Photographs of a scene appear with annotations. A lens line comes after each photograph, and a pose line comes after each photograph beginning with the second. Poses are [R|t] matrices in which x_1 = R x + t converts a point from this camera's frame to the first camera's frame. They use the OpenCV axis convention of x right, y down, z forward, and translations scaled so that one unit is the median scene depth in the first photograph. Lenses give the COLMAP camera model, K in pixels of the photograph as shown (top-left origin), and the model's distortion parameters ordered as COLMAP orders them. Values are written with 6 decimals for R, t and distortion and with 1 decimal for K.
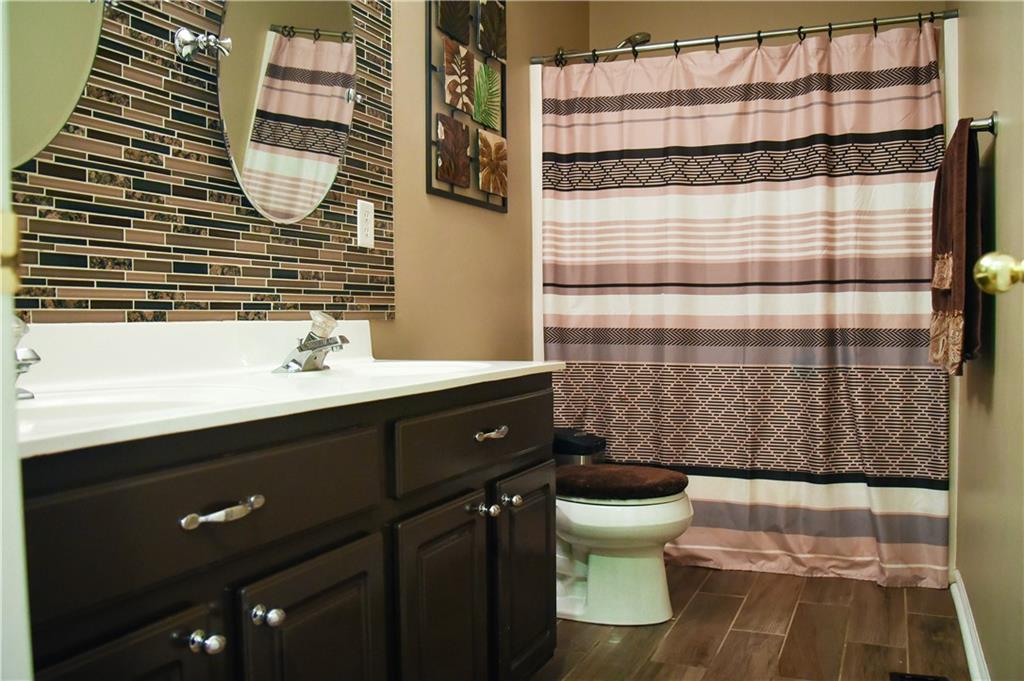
lens RADIAL K [[868.6, 0, 535.4], [0, 868.6, 341.6], [0, 0, 1]] dist [-0.121546, 0.084101]
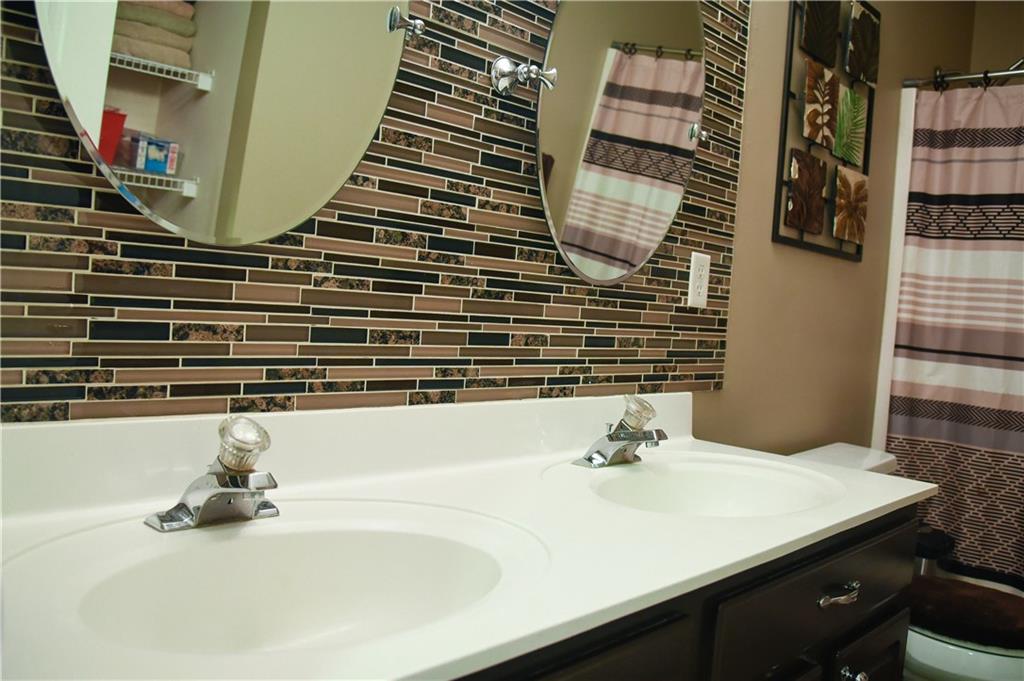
lens RADIAL K [[868.6, 0, 535.4], [0, 868.6, 341.6], [0, 0, 1]] dist [-0.121546, 0.084101]
pose [[0.930927, 0.091270, -0.353617, -0.040448], [-0.095824, 0.995387, 0.004649, -0.065352], [0.352411, 0.029557, 0.935379, 0.149842]]
